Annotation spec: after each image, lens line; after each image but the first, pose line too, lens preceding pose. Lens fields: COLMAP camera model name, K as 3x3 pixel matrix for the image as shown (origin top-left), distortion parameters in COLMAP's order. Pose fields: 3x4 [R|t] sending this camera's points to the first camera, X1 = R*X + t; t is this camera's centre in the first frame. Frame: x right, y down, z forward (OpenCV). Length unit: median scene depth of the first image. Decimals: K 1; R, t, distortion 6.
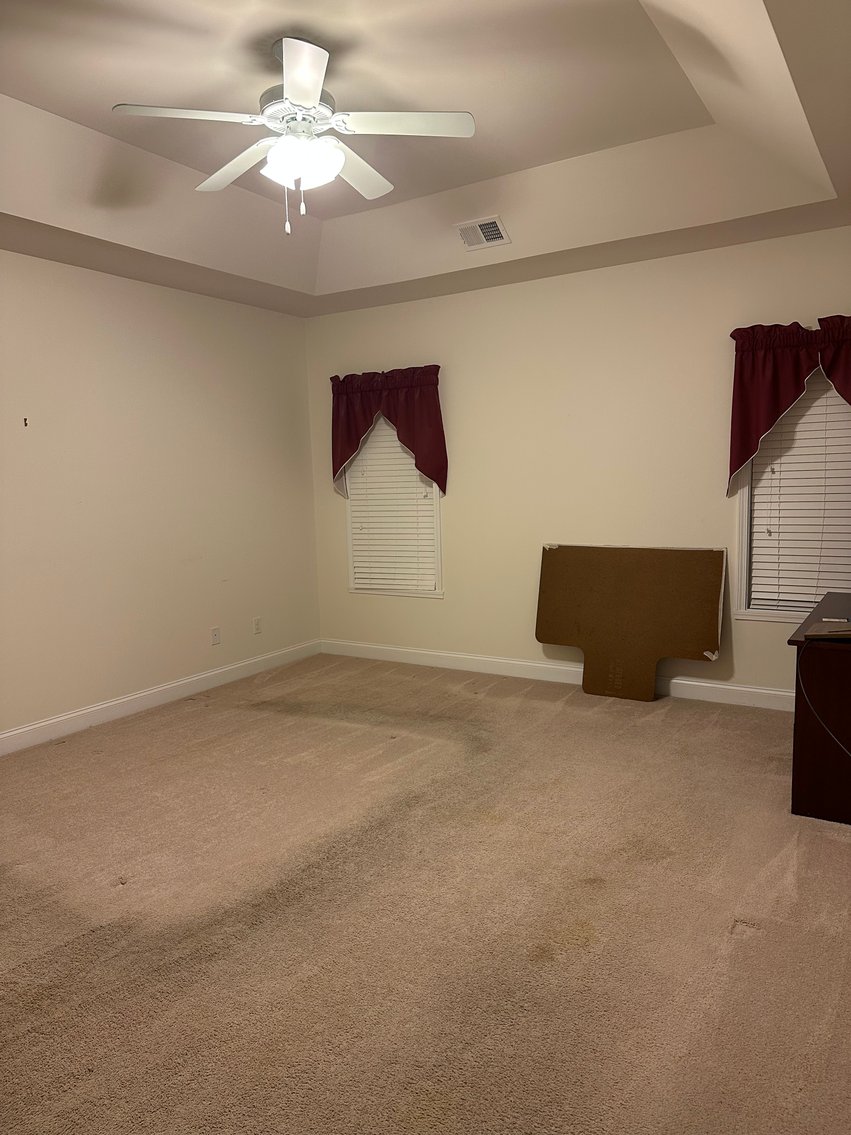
lens RADIAL K [[794.0, 0, 422.2], [0, 794.0, 567.9], [0, 0, 1]] dist [0.149026, -0.259677]
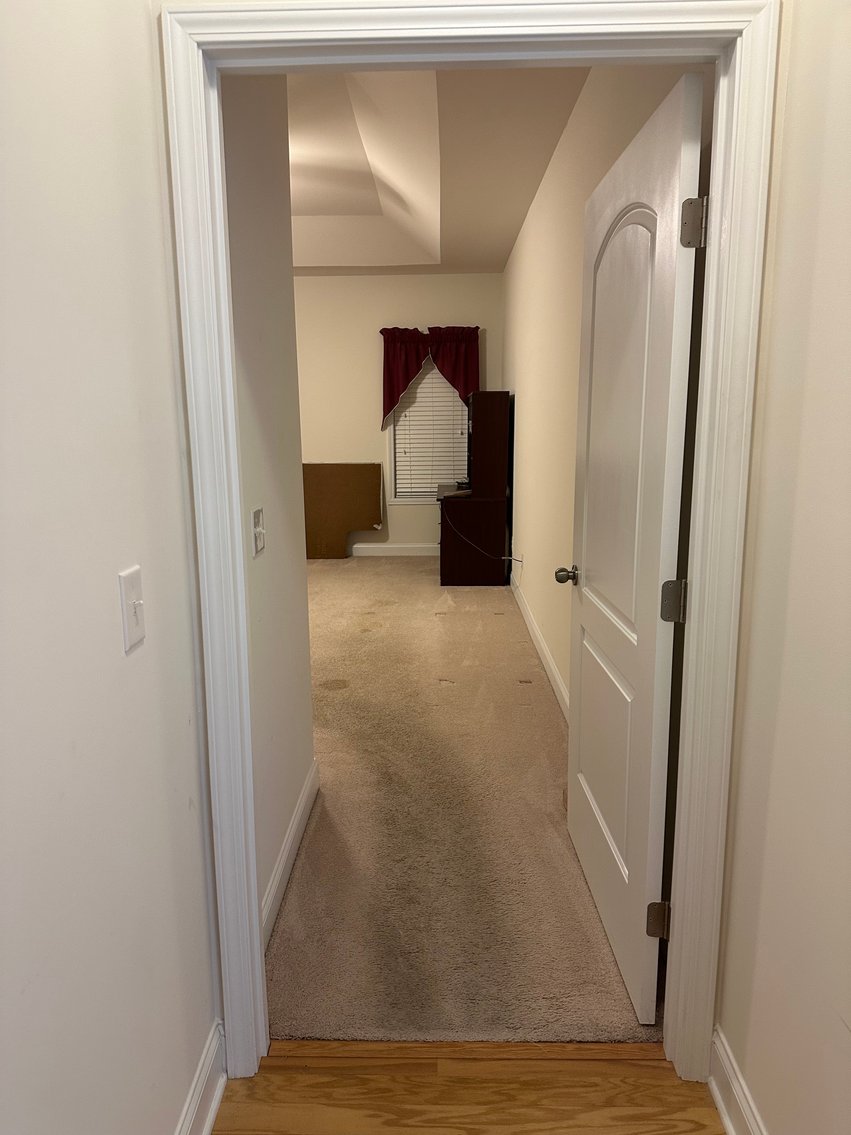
lens RADIAL K [[794.0, 0, 422.2], [0, 794.0, 567.9], [0, 0, 1]] dist [0.149026, -0.259677]
pose [[0.860381, -0.072204, 0.504510, -0.404492], [0.042307, 0.996615, 0.070484, 0.082246], [-0.507892, -0.039298, 0.860524, -0.472615]]
